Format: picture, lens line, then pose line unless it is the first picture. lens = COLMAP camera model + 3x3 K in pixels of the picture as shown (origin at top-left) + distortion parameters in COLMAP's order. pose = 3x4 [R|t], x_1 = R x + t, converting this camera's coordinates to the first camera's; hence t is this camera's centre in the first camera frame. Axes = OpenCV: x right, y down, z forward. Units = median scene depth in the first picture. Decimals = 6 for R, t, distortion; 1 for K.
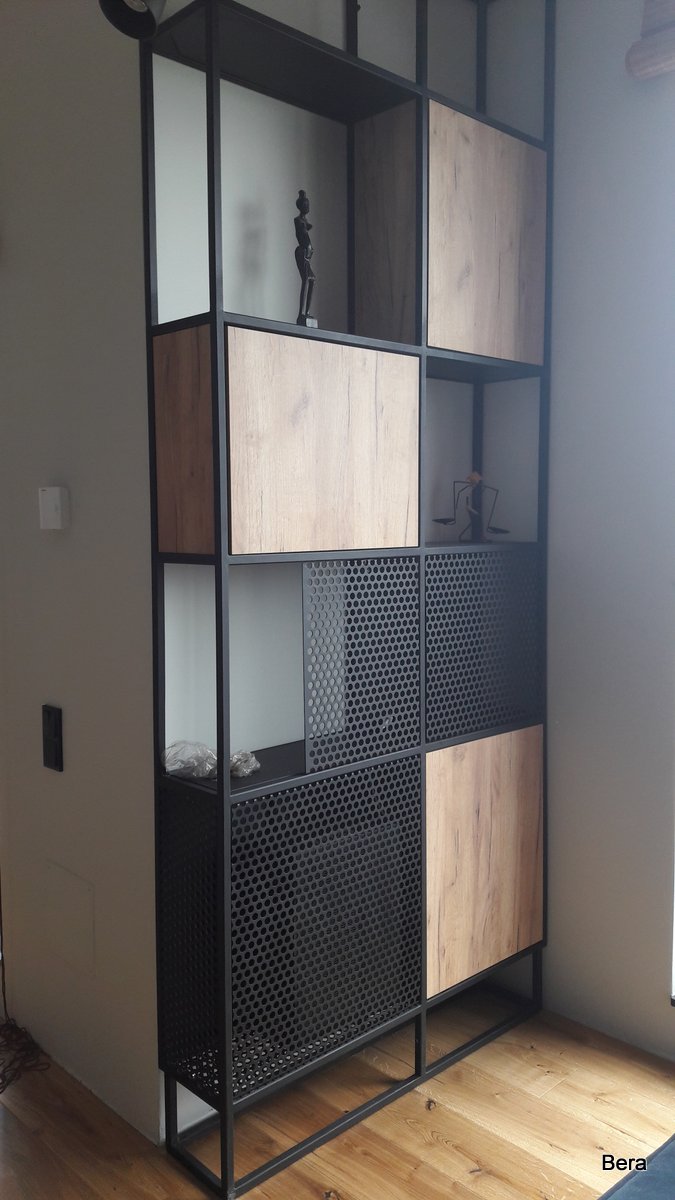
lens RADIAL K [[976.4, 0, 343.0], [0, 976.4, 585.9], [0, 0, 1]] dist [0.109829, -0.111213]
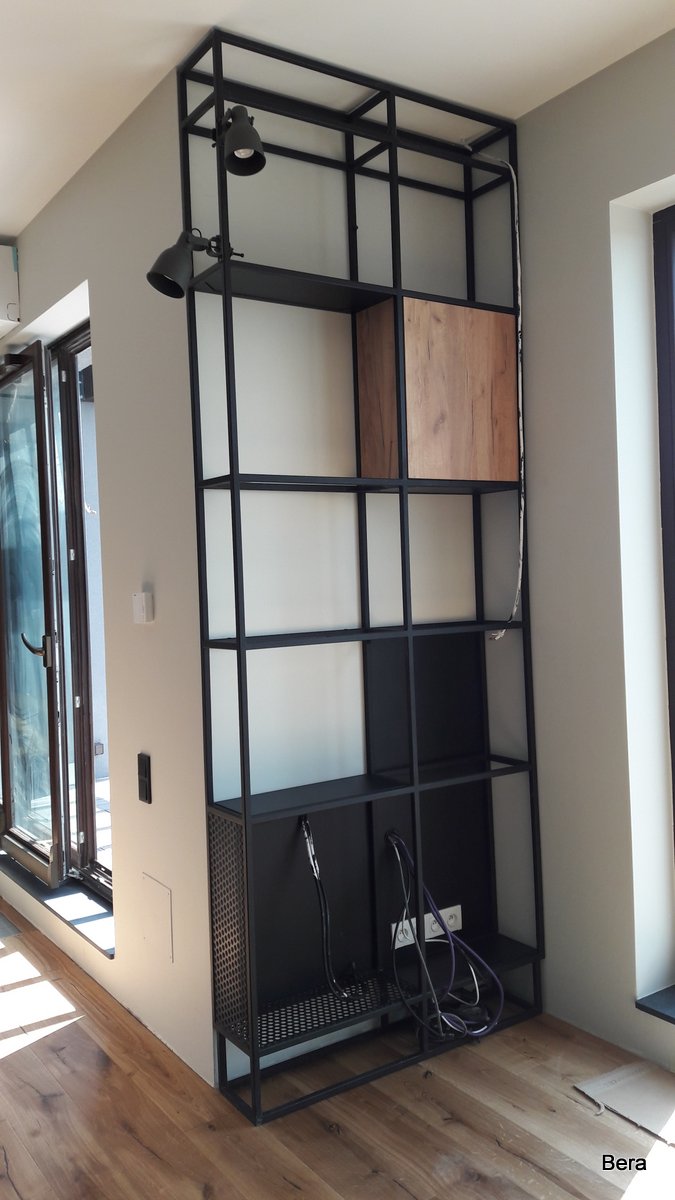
lens RADIAL K [[969.1, 0, 337.5], [0, 969.1, 600.0], [0, 0, 1]] dist [0.270636, -0.490103]
pose [[0.983968, -0.026015, -0.176435, 0.218994], [0.018157, 0.998776, -0.046008, -0.022869], [0.177416, 0.042067, 0.983236, -0.297798]]
